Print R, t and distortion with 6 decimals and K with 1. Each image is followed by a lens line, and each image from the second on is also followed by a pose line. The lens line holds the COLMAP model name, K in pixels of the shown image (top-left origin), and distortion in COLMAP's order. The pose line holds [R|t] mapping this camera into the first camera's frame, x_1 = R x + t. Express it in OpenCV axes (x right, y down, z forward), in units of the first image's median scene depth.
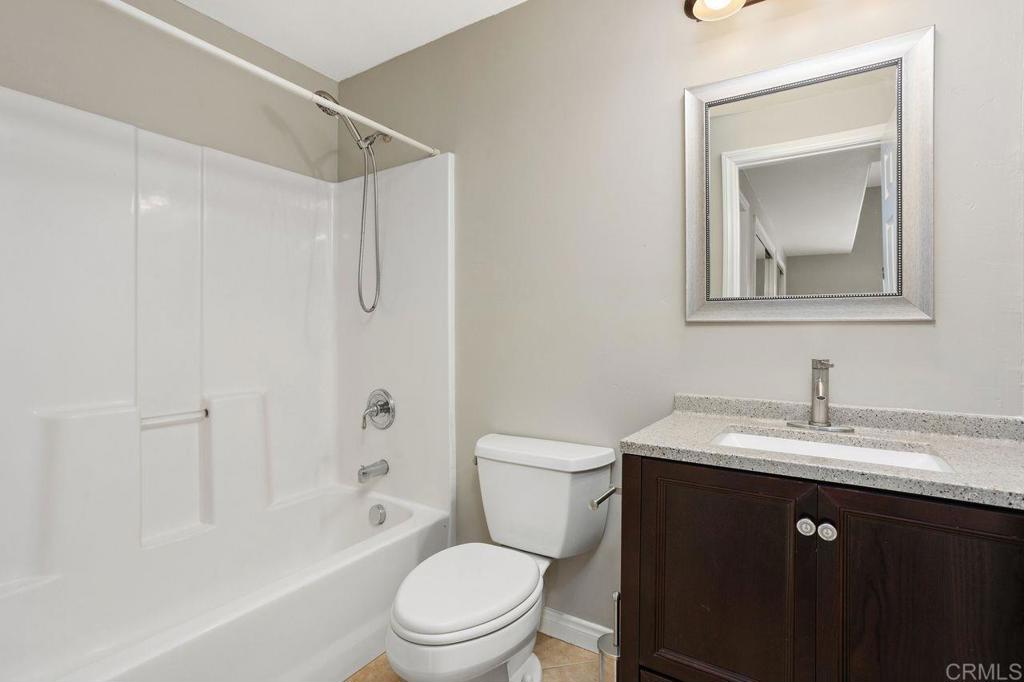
lens RADIAL K [[498.3, 0, 508.6], [0, 498.3, 337.1], [0, 0, 1]] dist [-0.057644, 0.033204]
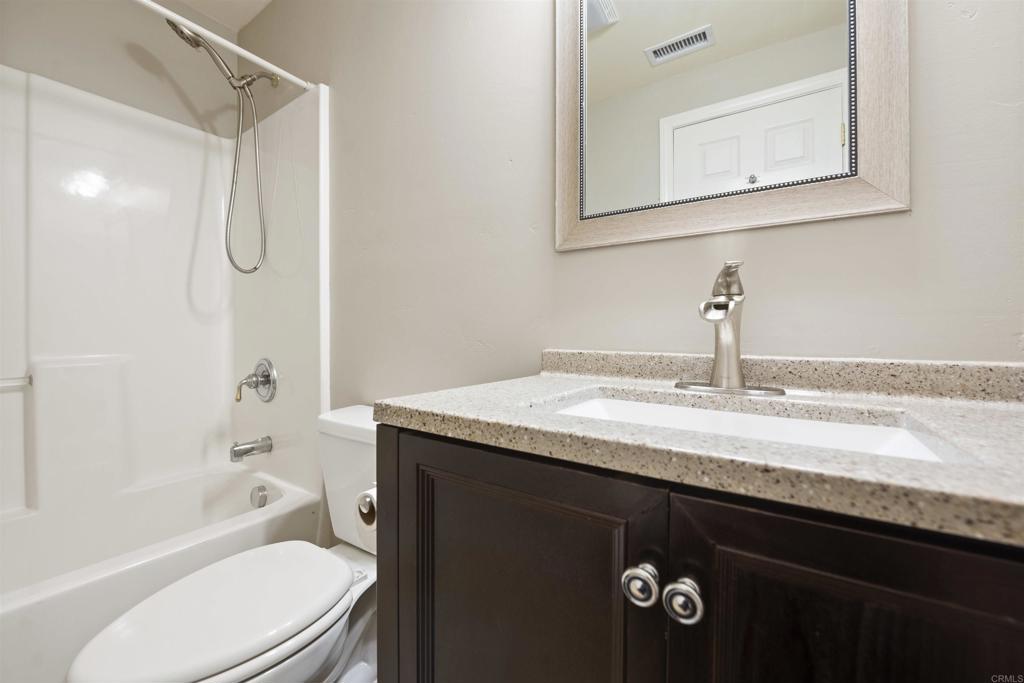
lens RADIAL K [[411.2, 0, 511.5], [0, 411.2, 343.8], [0, 0, 1]] dist [-0.018524, 0.000382]
pose [[0.999875, 0.001217, -0.015785, 0.380768], [-0.001018, 0.999920, 0.012573, 0.125530], [0.015799, -0.012555, 0.999796, 0.480714]]
